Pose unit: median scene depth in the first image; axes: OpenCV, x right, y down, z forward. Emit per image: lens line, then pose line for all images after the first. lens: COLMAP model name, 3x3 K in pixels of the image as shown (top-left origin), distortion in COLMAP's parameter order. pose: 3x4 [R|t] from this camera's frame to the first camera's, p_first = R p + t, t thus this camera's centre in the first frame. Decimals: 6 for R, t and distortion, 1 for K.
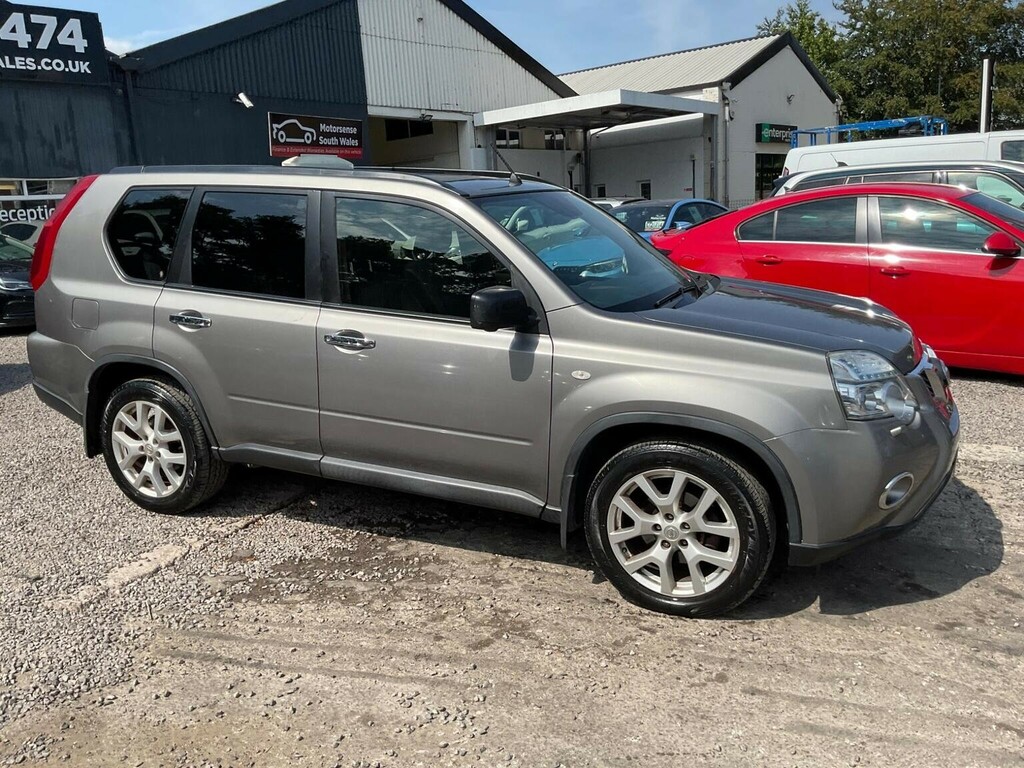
lens RADIAL K [[851.8, 0, 509.2], [0, 851.8, 385.2], [0, 0, 1]] dist [0.070933, -0.133993]
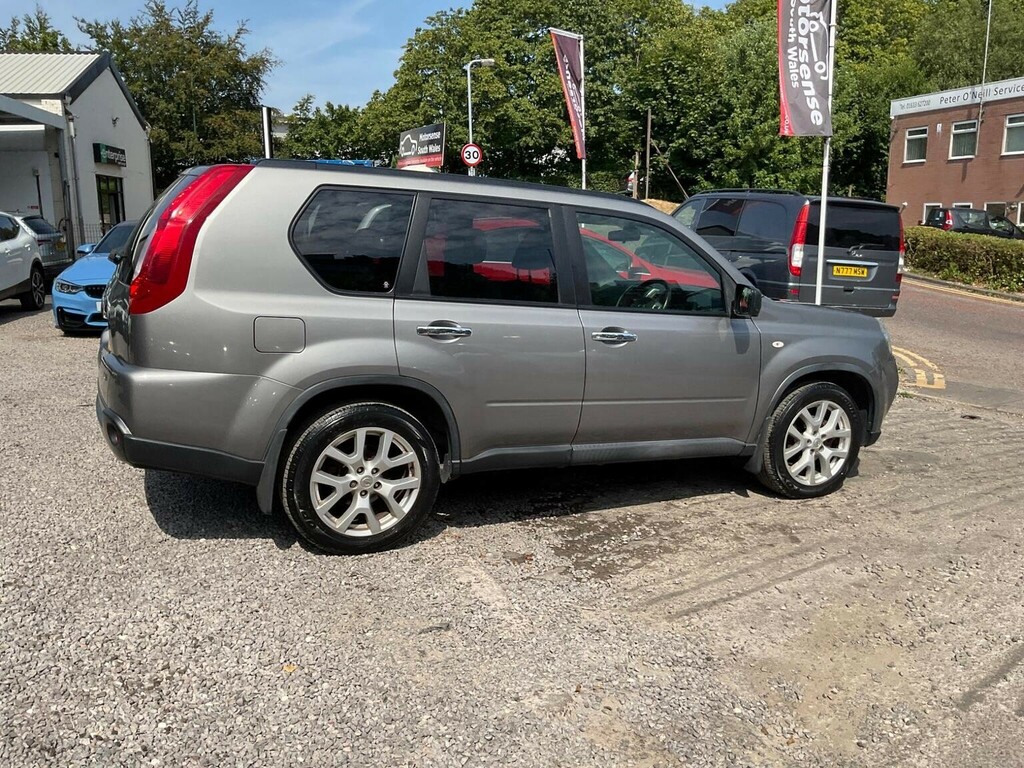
lens RADIAL K [[851.8, 0, 515.6], [0, 851.8, 381.5], [0, 0, 1]] dist [0.070933, -0.133993]
pose [[0.638812, -0.098930, 0.762976, -1.096934], [0.126255, 0.991734, 0.022883, -0.032499], [-0.758933, 0.081712, 0.646022, 0.341227]]
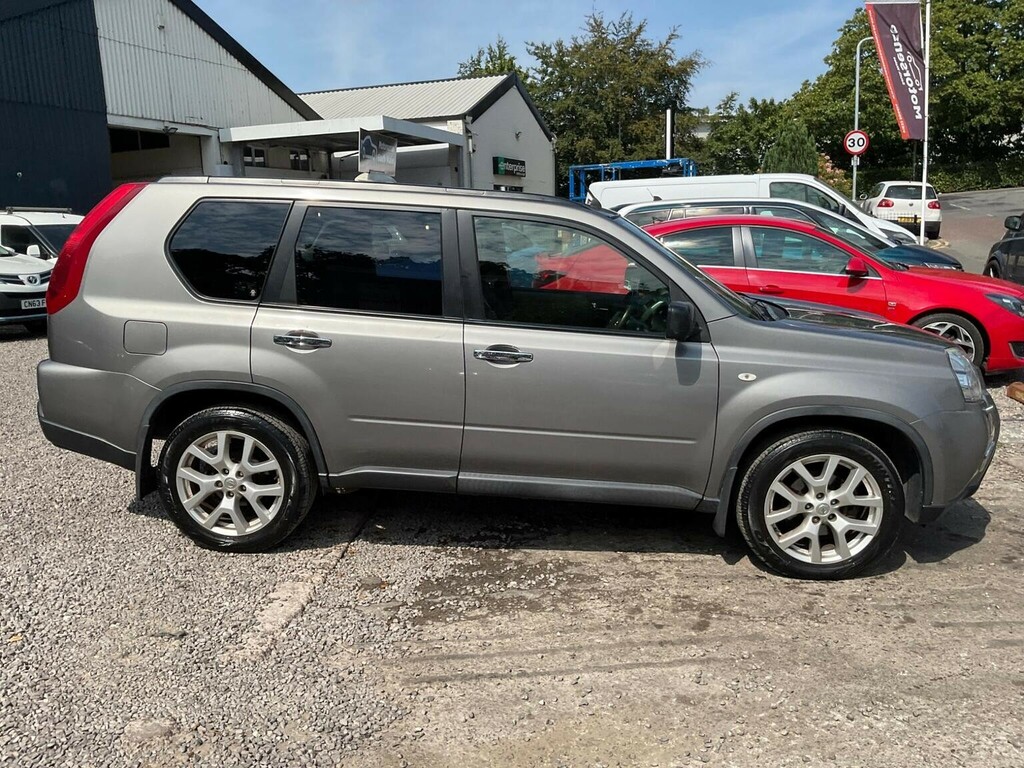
lens RADIAL K [[851.8, 0, 513.1], [0, 851.8, 391.2], [0, 0, 1]] dist [0.070933, -0.133993]
pose [[0.934745, -0.045431, 0.352404, -0.507865], [0.053143, 0.998512, -0.012234, 0.003736], [-0.351324, 0.030164, 0.935768, 0.041623]]
